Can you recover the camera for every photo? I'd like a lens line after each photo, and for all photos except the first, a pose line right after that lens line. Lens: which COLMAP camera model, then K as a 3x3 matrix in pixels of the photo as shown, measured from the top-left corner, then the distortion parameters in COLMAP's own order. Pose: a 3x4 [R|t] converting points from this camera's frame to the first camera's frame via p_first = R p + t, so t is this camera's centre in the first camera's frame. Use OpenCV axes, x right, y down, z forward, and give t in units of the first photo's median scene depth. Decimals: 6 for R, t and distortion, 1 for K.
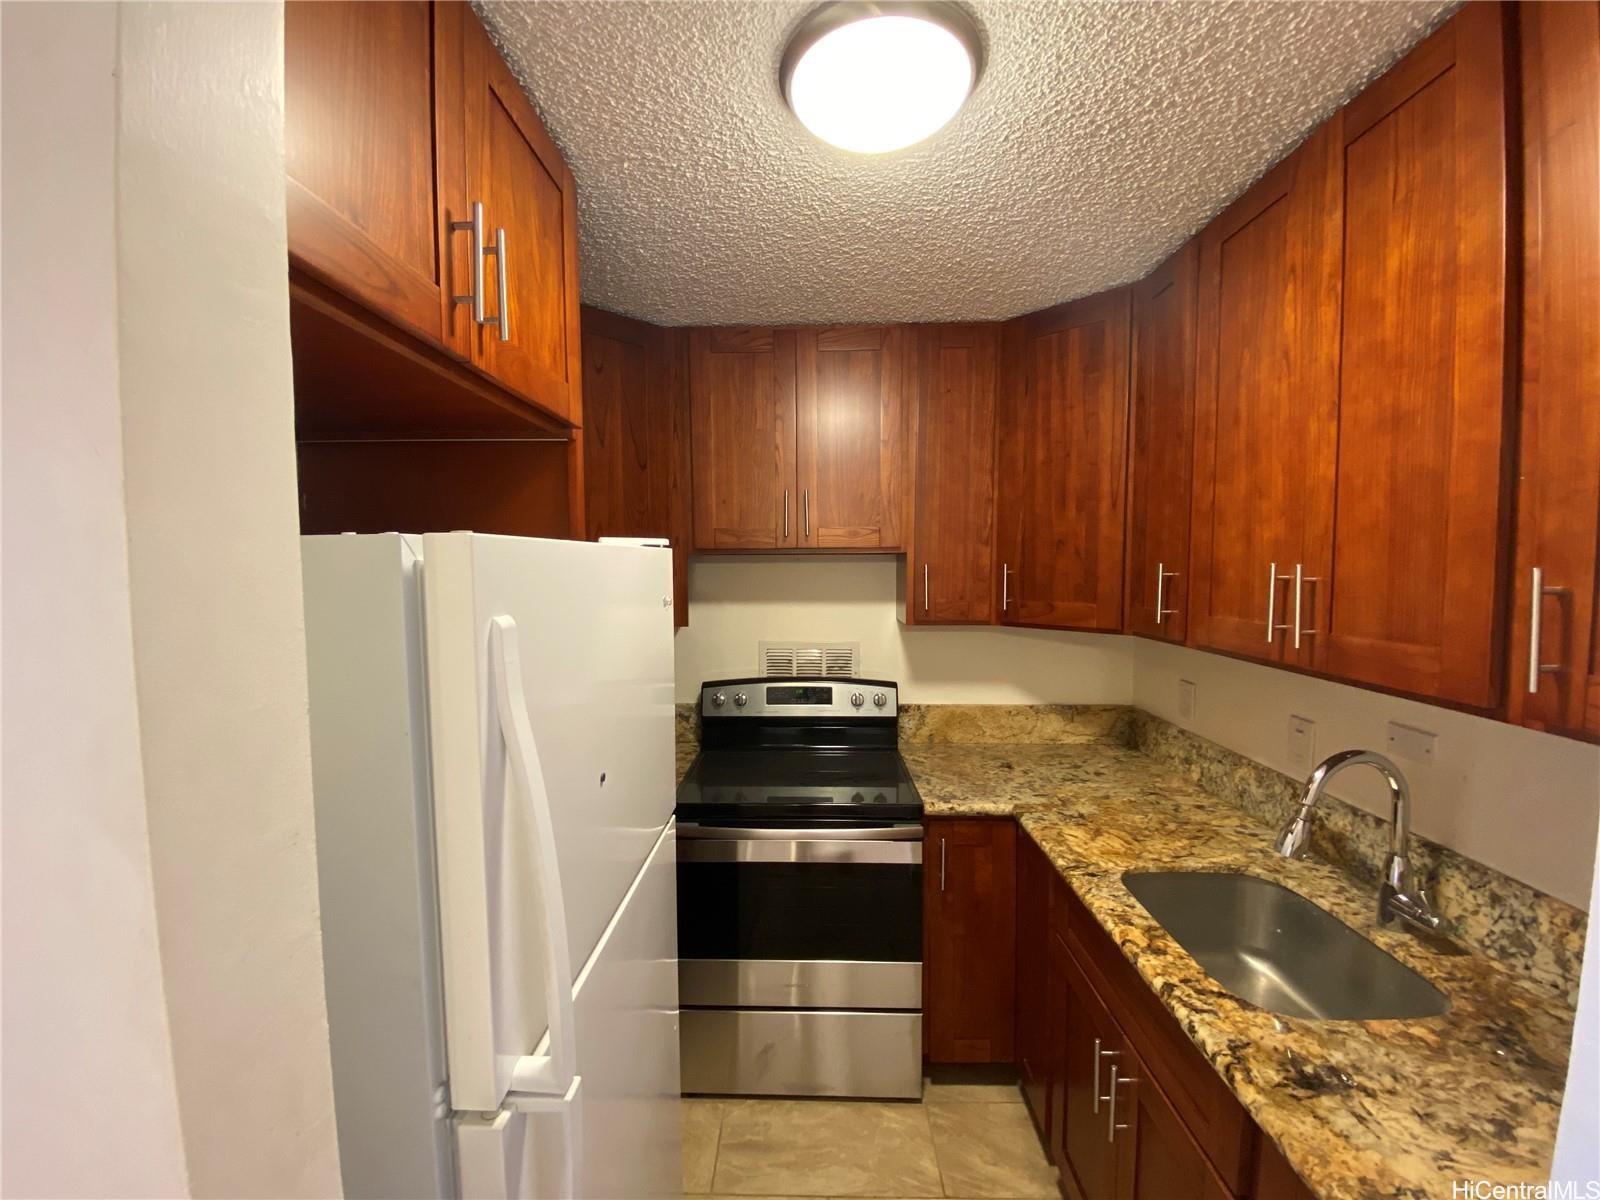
lens RADIAL K [[645.6, 0, 800.0], [0, 645.6, 600.0], [0, 0, 1]] dist [0.020789, -0.020948]
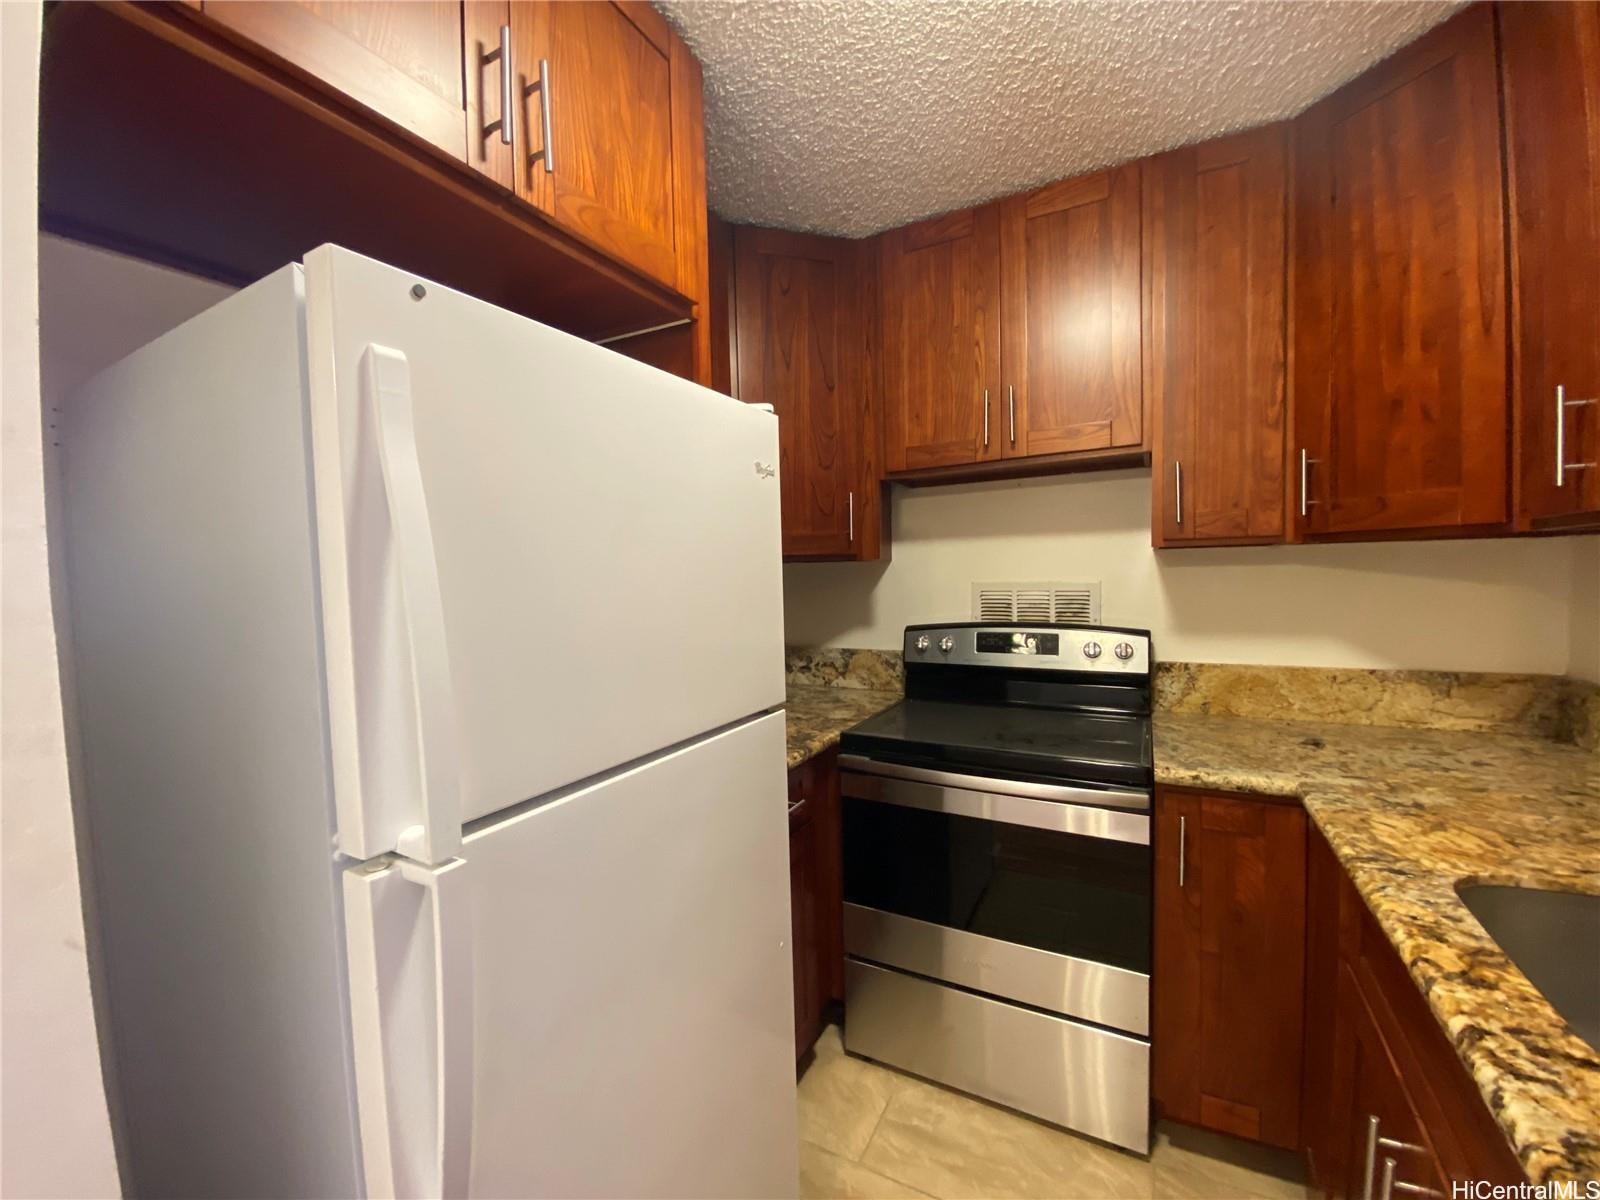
lens RADIAL K [[649.3, 0, 796.8], [0, 649.3, 600.7], [0, 0, 1]] dist [0.016024, -0.020796]
pose [[0.889702, 0.001553, -0.456539, 0.167331], [-0.006308, 0.999941, -0.008891, 0.131232], [0.456498, 0.010791, 0.889659, 0.136438]]
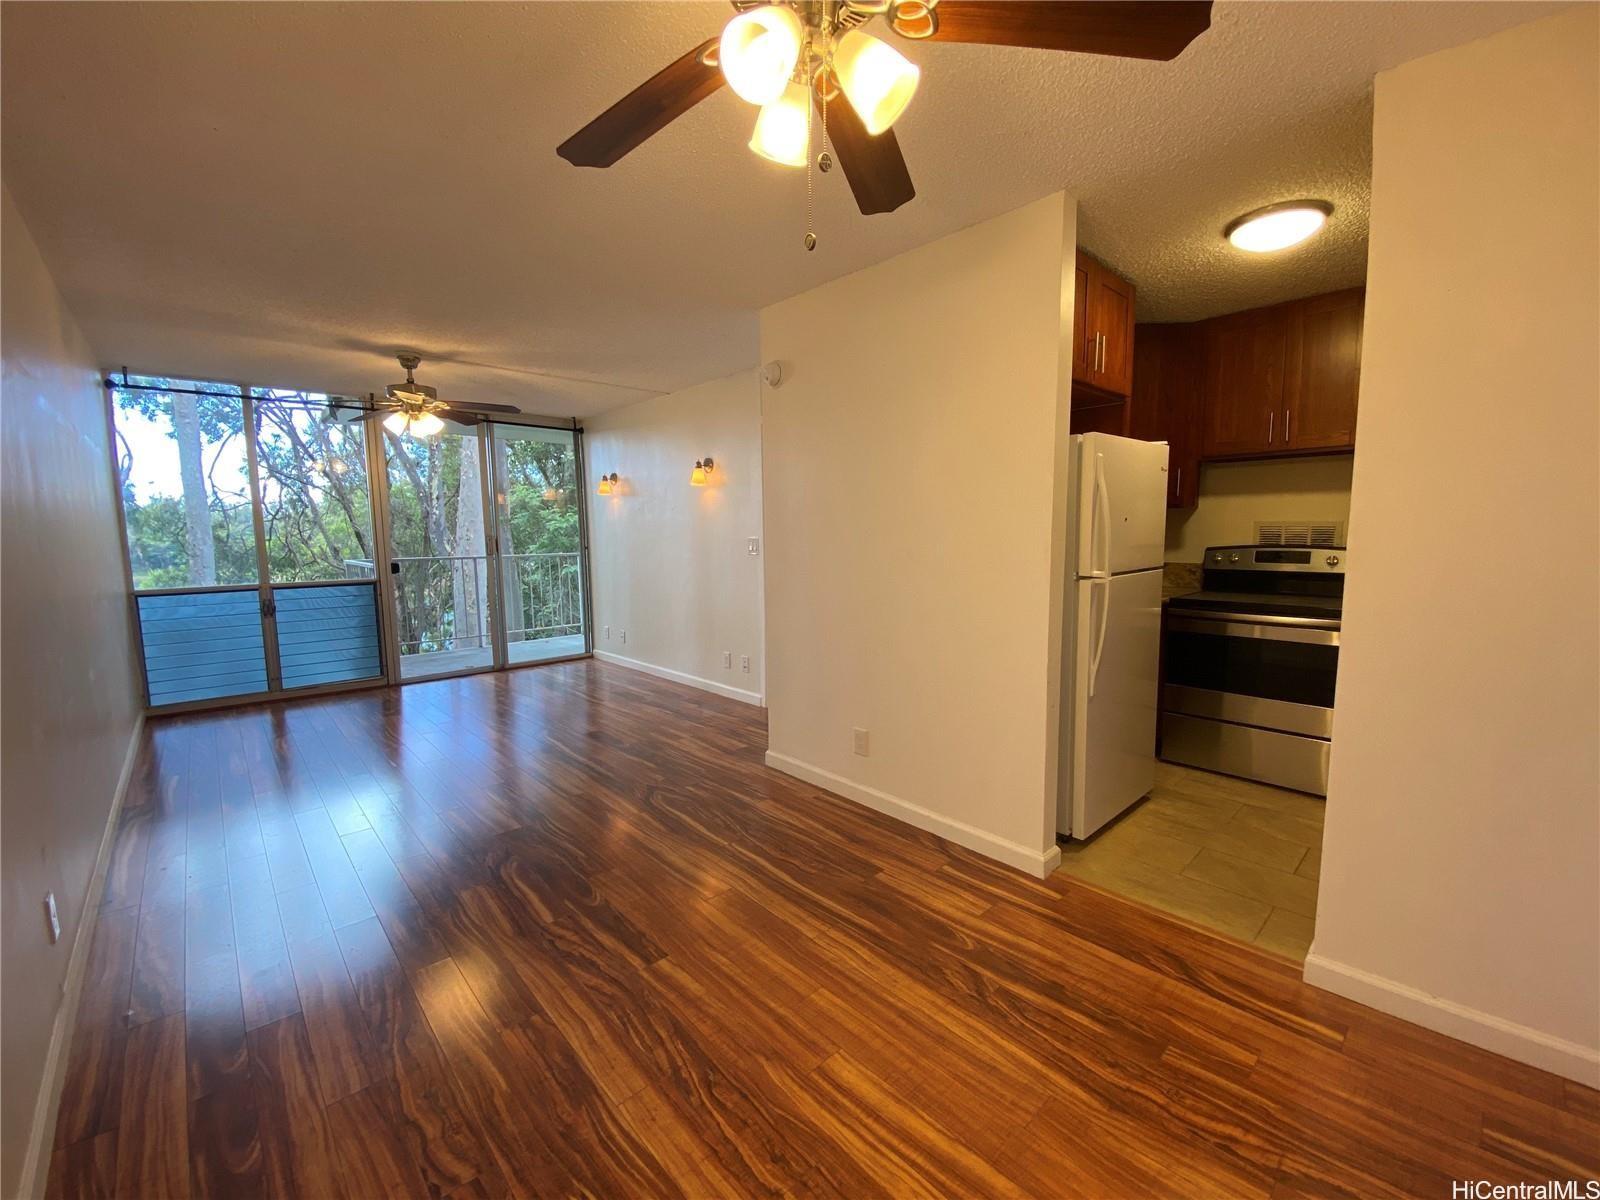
lens RADIAL K [[663.2, 0, 800.0], [0, 663.2, 600.0], [0, 0, 1]] dist [0.016849, -0.022644]
pose [[0.695913, 0.076151, -0.714077, 0.403877], [-0.033492, 0.996721, 0.073653, 0.219288], [0.717345, -0.027340, 0.696182, -1.036064]]
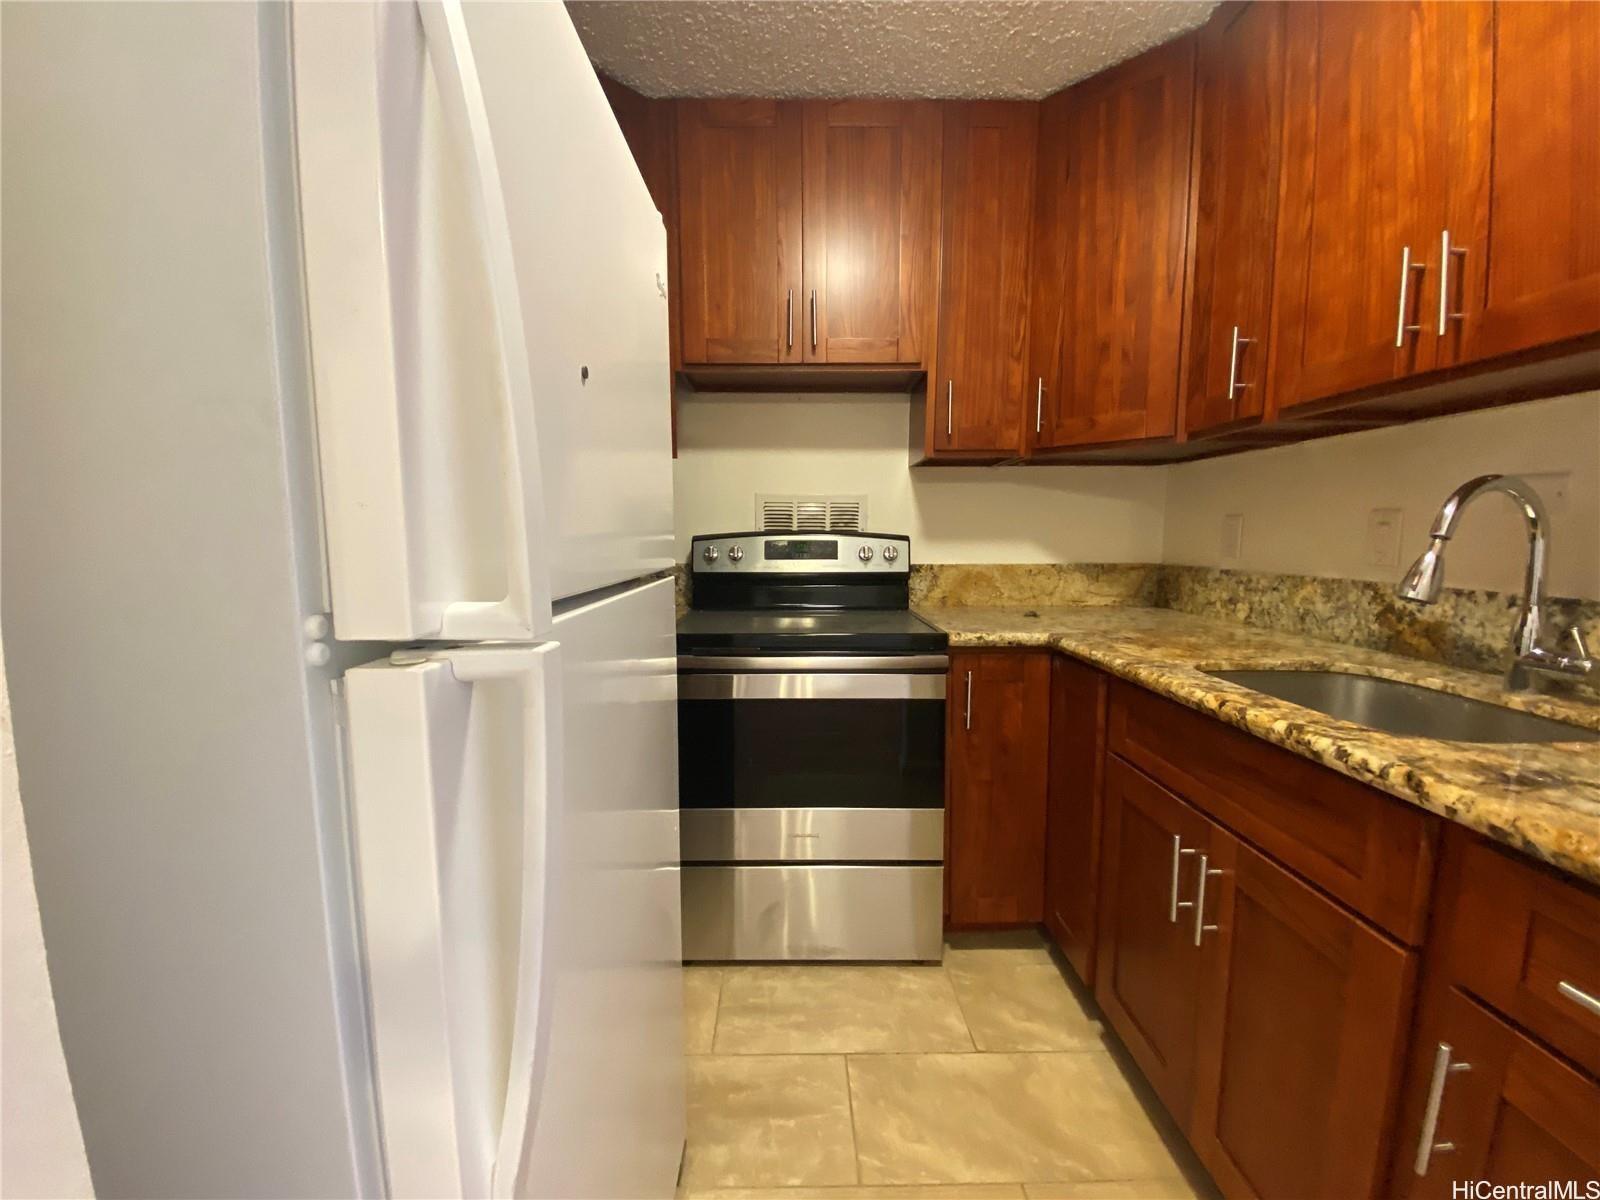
lens RADIAL K [[645.6, 0, 800.0], [0, 645.6, 600.0], [0, 0, 1]] dist [0.020789, -0.020948]
pose [[0.999389, 0.000814, 0.034950, -0.043801], [-0.002356, 0.999023, 0.044120, 0.230258], [-0.034880, -0.044176, 0.998415, 0.126377]]
